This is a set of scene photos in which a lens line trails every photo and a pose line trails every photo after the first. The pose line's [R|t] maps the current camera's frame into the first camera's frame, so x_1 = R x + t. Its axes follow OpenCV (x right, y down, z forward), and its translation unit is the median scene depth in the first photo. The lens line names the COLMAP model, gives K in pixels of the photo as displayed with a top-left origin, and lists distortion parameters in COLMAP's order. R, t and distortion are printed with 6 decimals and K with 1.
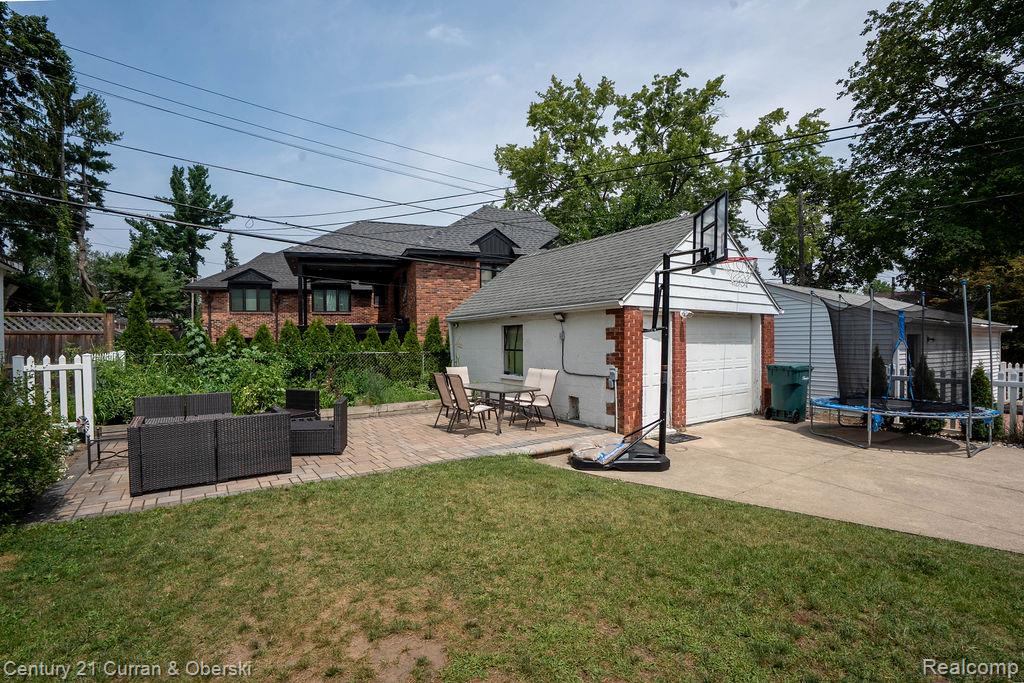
lens RADIAL K [[475.2, 0, 520.1], [0, 475.2, 339.6], [0, 0, 1]] dist [-0.023639, 0.000554]
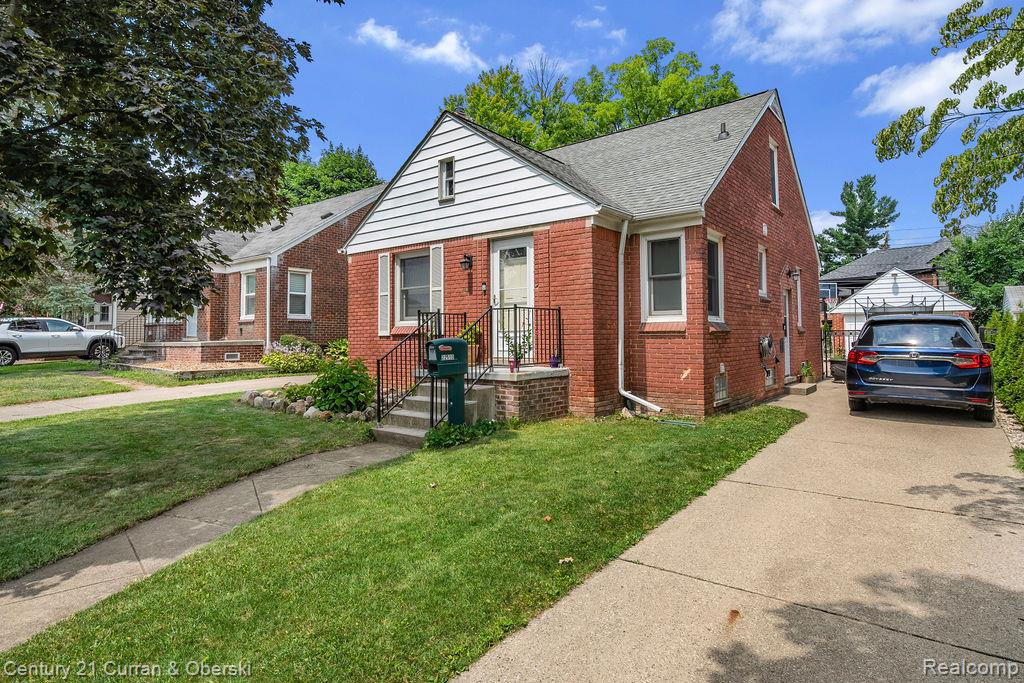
lens RADIAL K [[549.2, 0, 510.4], [0, 549.2, 310.6], [0, 0, 1]] dist [-0.000592, 0.000022]
pose [[0.302681, -0.035292, -0.952438, 0.557781], [-0.001168, 0.999300, -0.037400, 0.006497], [0.953091, 0.012432, 0.302427, -0.390744]]
